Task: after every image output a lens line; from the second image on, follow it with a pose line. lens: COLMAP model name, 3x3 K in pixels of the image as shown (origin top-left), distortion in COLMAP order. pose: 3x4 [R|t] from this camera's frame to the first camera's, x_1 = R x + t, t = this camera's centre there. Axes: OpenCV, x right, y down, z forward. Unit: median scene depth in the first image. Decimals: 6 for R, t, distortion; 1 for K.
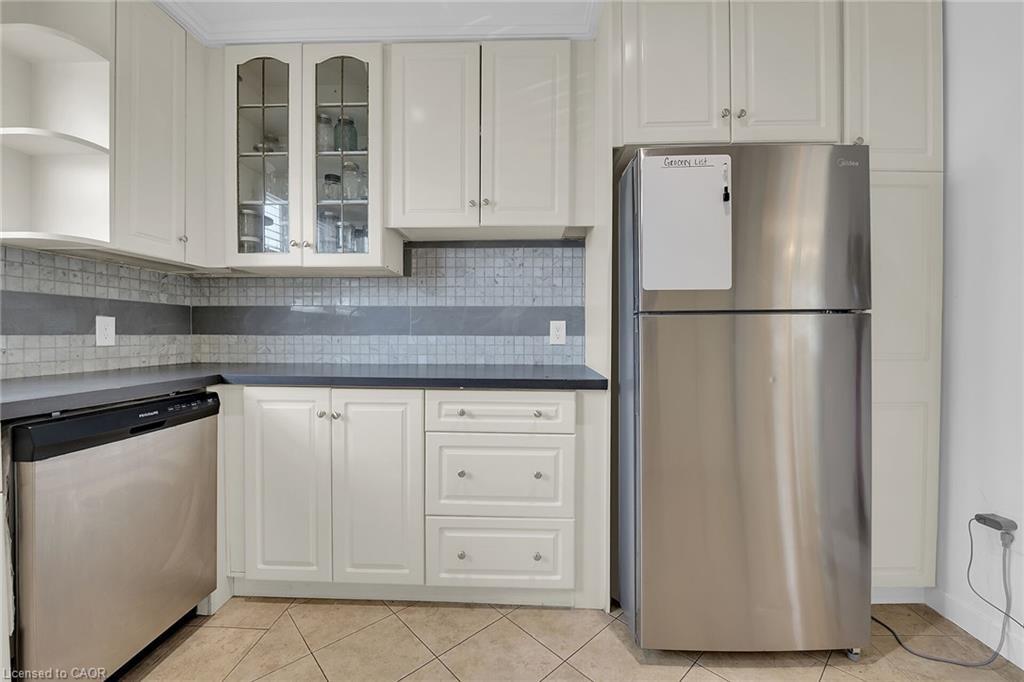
lens RADIAL K [[417.7, 0, 519.7], [0, 417.7, 328.3], [0, 0, 1]] dist [-0.010380, -0.000420]
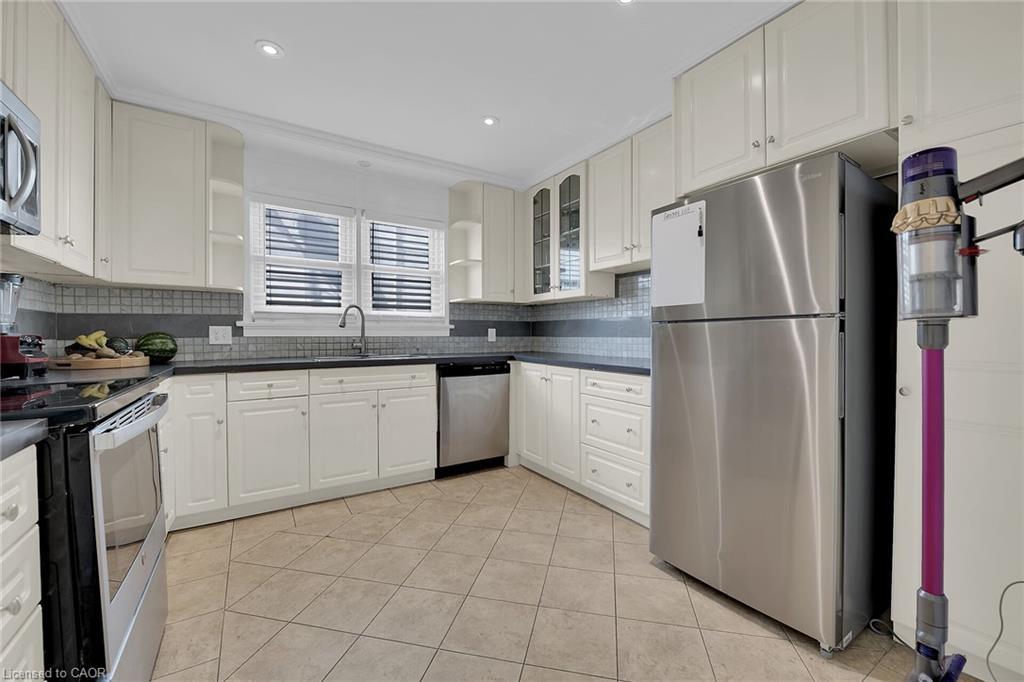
lens RADIAL K [[421.8, 0, 518.0], [0, 421.8, 315.0], [0, 0, 1]] dist [-0.001872, -0.000251]
pose [[0.560140, -0.040664, -0.827399, 0.962834], [0.013151, 0.999105, -0.040200, -0.008360], [0.828293, 0.011637, 0.560174, -0.170545]]
